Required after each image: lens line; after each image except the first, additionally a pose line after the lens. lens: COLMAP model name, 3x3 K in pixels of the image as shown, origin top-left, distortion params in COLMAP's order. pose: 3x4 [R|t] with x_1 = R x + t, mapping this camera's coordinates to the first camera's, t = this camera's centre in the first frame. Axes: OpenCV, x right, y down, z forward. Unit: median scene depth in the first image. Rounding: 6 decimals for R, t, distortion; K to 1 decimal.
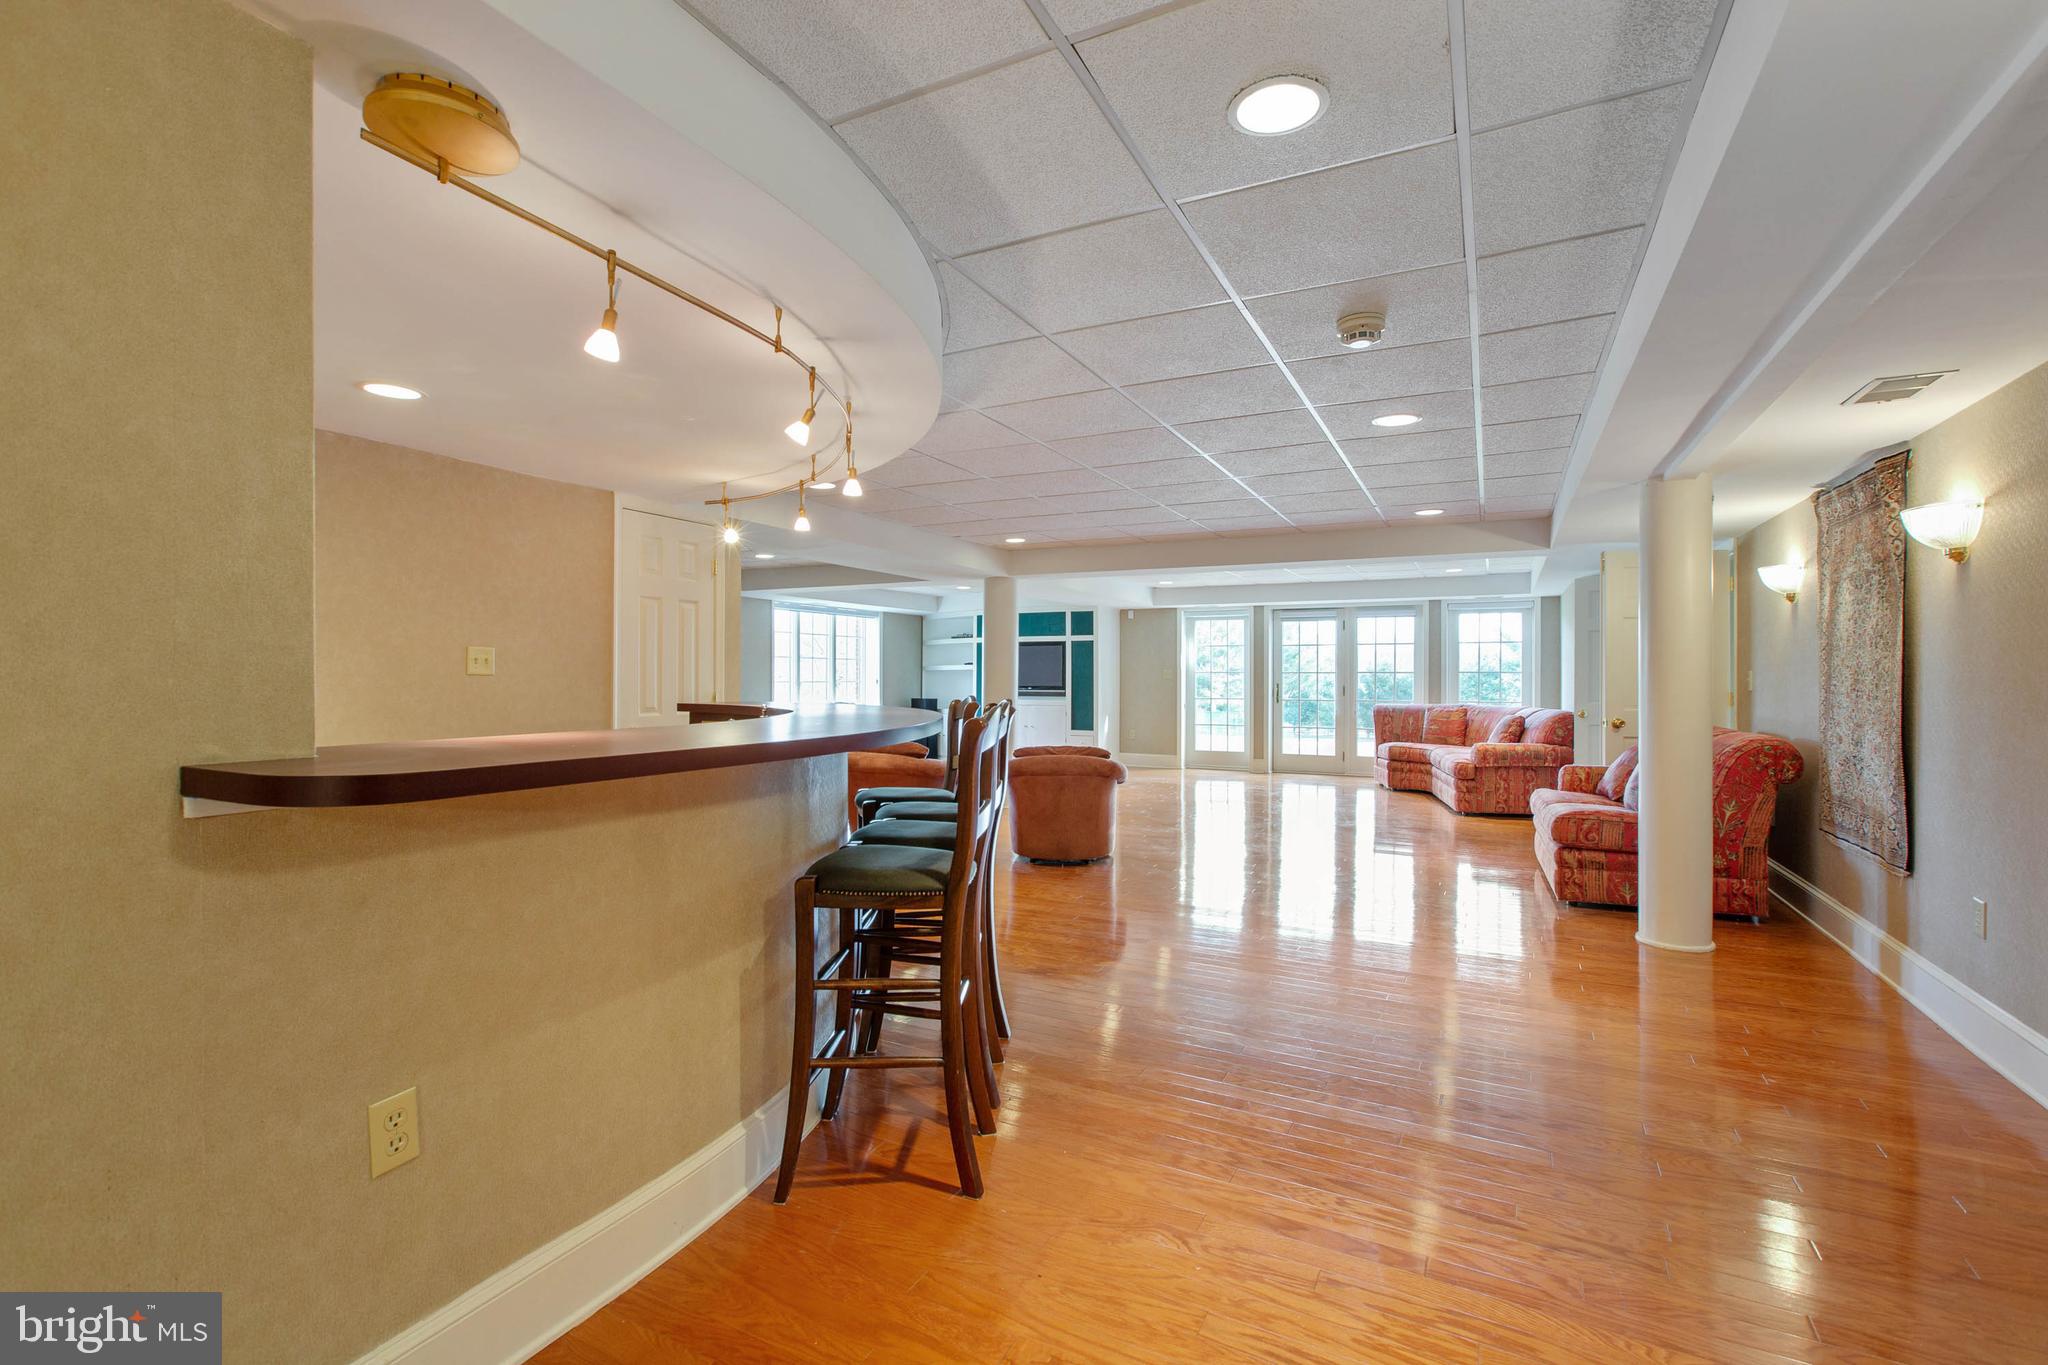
lens RADIAL K [[934.4, 0, 1015.5], [0, 934.4, 678.2], [0, 0, 1]] dist [-0.005313, -0.000667]
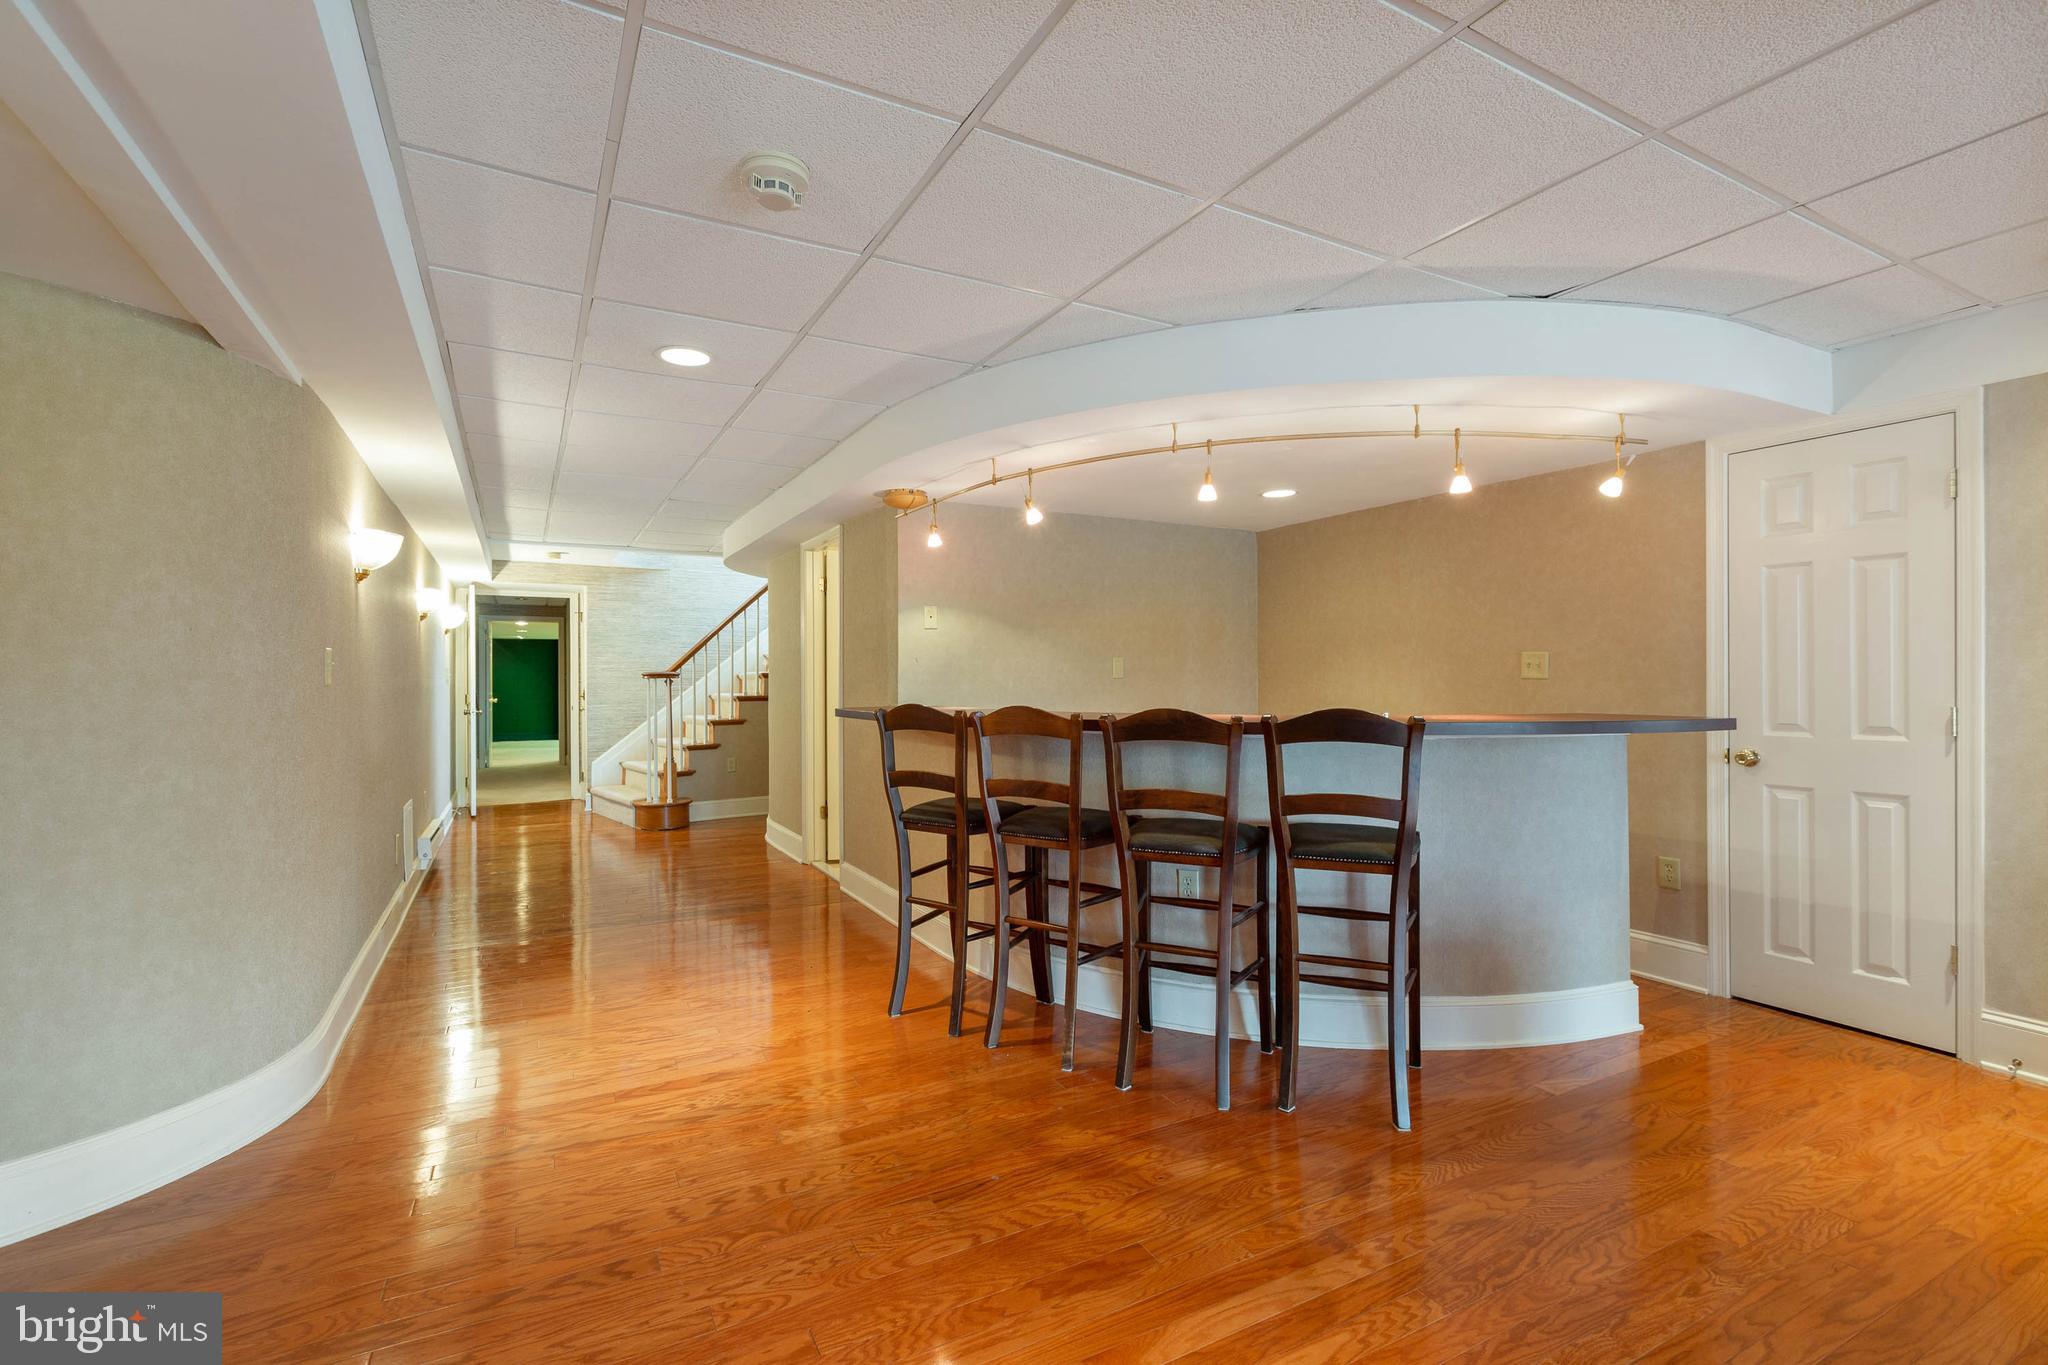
lens RADIAL K [[934.4, 0, 1026.4], [0, 934.4, 677.9], [0, 0, 1]] dist [-0.005313, -0.000667]
pose [[-0.563708, -0.001423, -0.825973, 0.421584], [0.001831, 0.999994, -0.002973, -0.001757], [0.825972, -0.003188, -0.563702, 0.775115]]
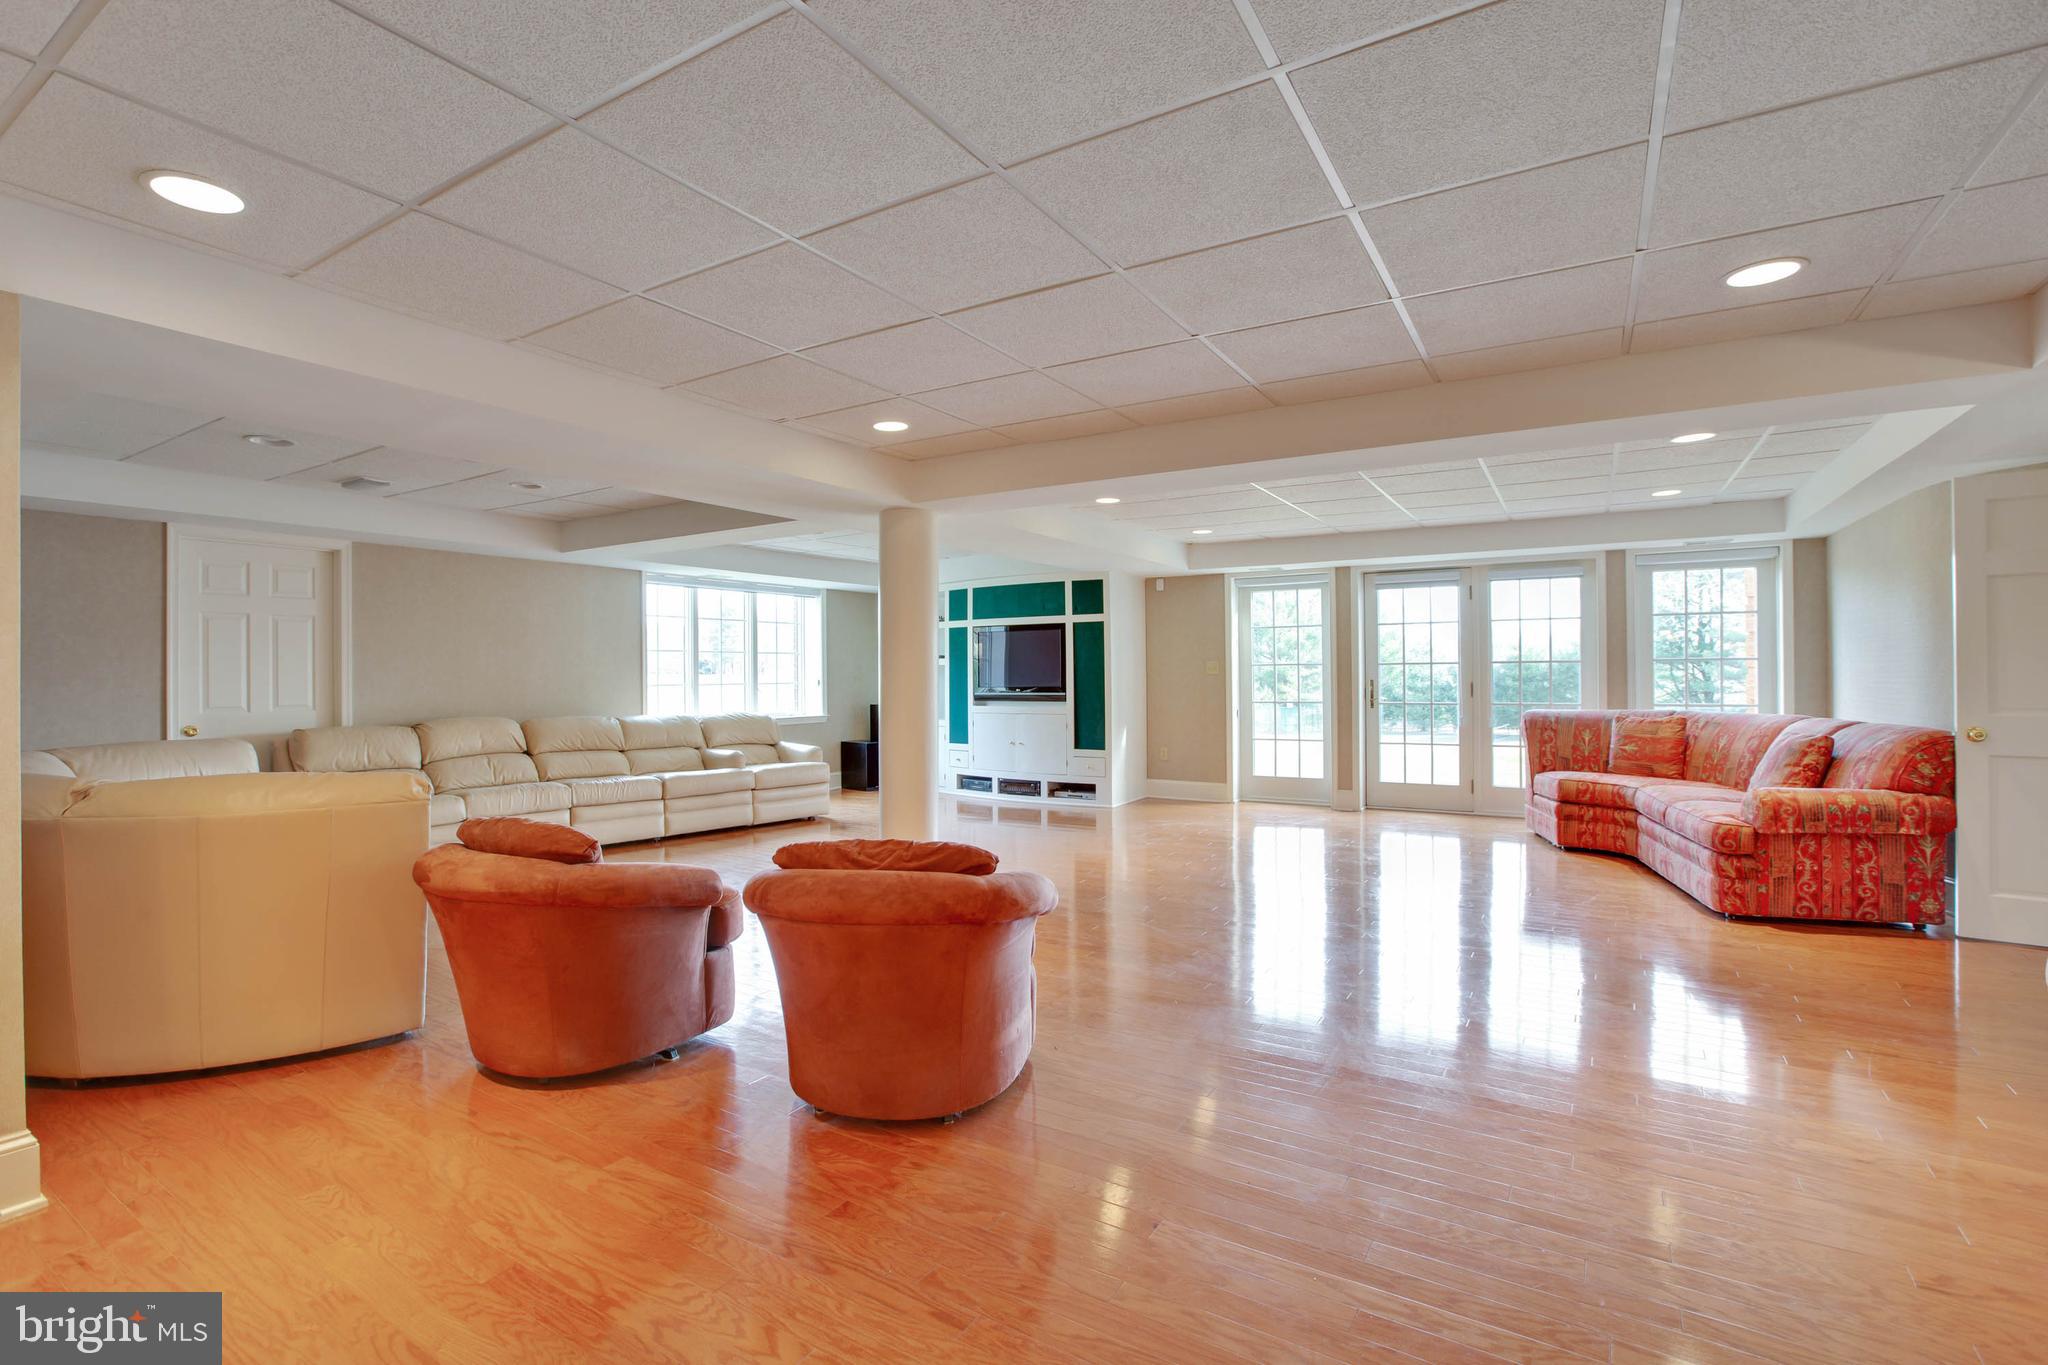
lens RADIAL K [[934.4, 0, 1033.8], [0, 934.4, 677.5], [0, 0, 1]] dist [-0.005313, -0.000667]
pose [[0.997868, -0.011095, -0.064314, 0.078506], [0.011293, 0.999933, 0.002719, -0.000706], [0.064280, -0.003440, 0.997926, 0.305685]]
